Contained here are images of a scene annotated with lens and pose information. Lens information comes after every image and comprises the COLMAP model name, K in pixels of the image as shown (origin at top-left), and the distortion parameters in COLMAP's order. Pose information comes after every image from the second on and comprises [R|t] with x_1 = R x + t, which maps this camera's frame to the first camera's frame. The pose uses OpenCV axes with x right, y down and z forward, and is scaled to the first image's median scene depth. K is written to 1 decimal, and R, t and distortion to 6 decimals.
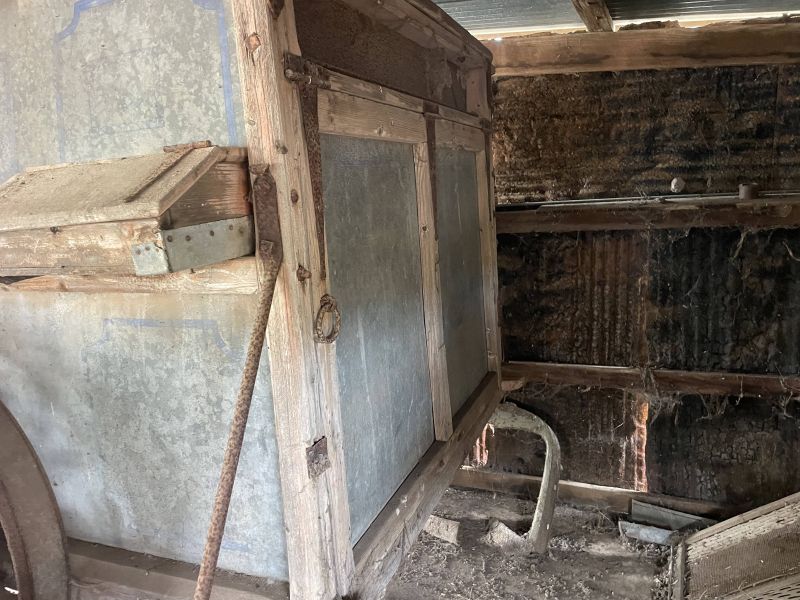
lens RADIAL K [[627.6, 0, 403.3], [0, 627.6, 295.4], [0, 0, 1]] dist [0.105333, -0.141110]
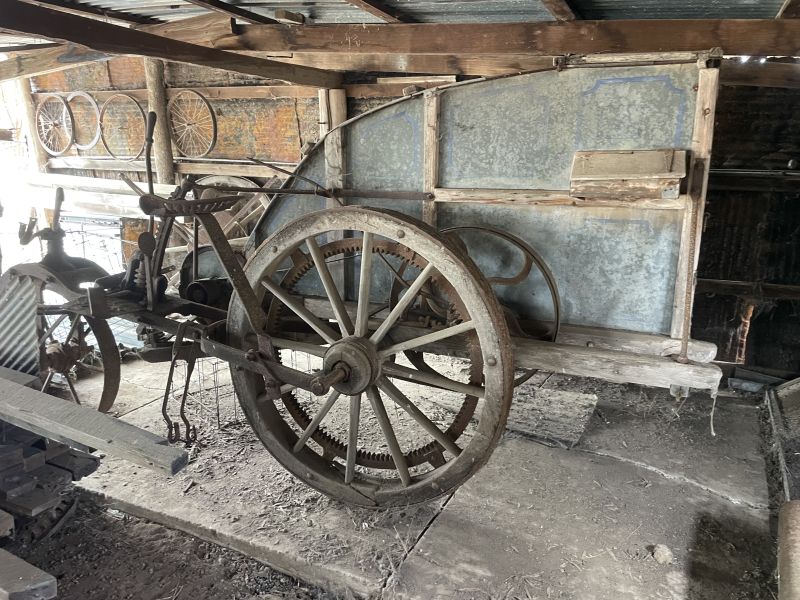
lens RADIAL K [[627.6, 0, 403.3], [0, 627.6, 295.4], [0, 0, 1]] dist [0.105333, -0.141110]
pose [[0.998242, 0.059247, -0.001401, -0.491223], [-0.058935, 0.994909, 0.081753, 0.072985], [0.006237, -0.081527, 0.996652, -0.579382]]
